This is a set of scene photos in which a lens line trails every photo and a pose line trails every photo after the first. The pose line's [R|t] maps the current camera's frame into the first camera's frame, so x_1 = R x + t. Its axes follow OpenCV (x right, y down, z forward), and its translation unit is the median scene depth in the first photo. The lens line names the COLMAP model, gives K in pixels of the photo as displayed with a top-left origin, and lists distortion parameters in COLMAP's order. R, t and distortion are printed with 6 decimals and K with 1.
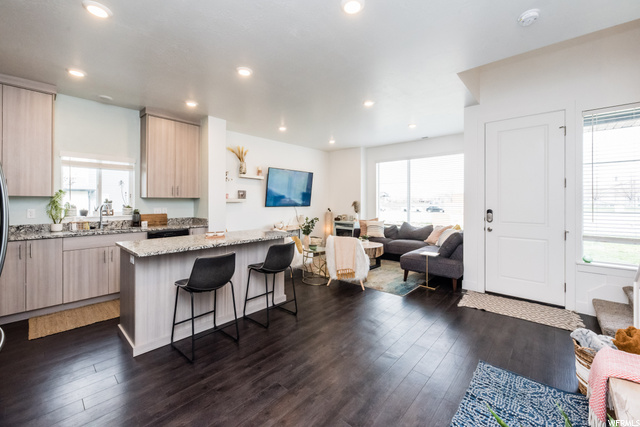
lens RADIAL K [[283.8, 0, 296.8], [0, 283.8, 204.3], [0, 0, 1]] dist [0.000708, 0.000202]
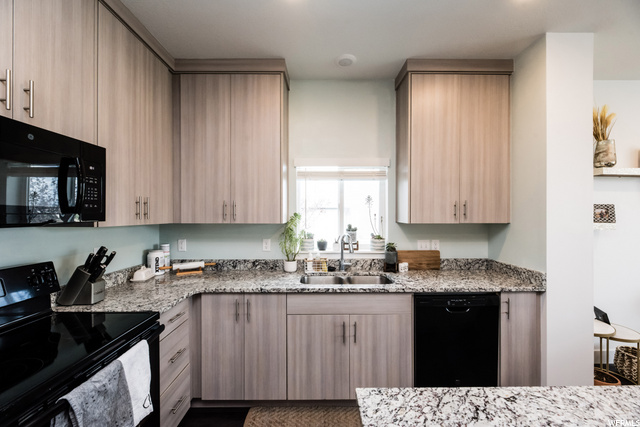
lens RADIAL K [[258.0, 0, 316.2], [0, 258.0, 214.6], [0, 0, 1]] dist [-0.002866, -0.000372]
pose [[0.731037, -0.005223, -0.682318, -0.299652], [0.000470, 0.999974, -0.007151, -0.035972], [0.682338, 0.004907, 0.731021, 0.479676]]
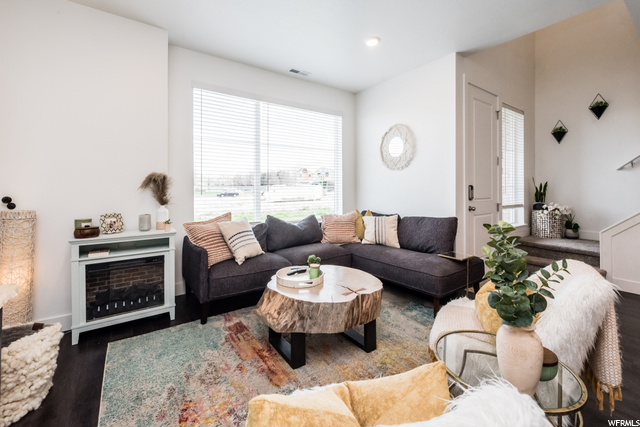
lens RADIAL K [[275.8, 0, 310.0], [0, 275.8, 192.5], [0, 0, 1]] dist [0.001413, 0.000112]
pose [[0.128491, -0.012594, 0.991631, -0.157334], [0.015704, 0.999820, 0.010663, 0.018339], [-0.991586, 0.014202, 0.128666, 1.089025]]
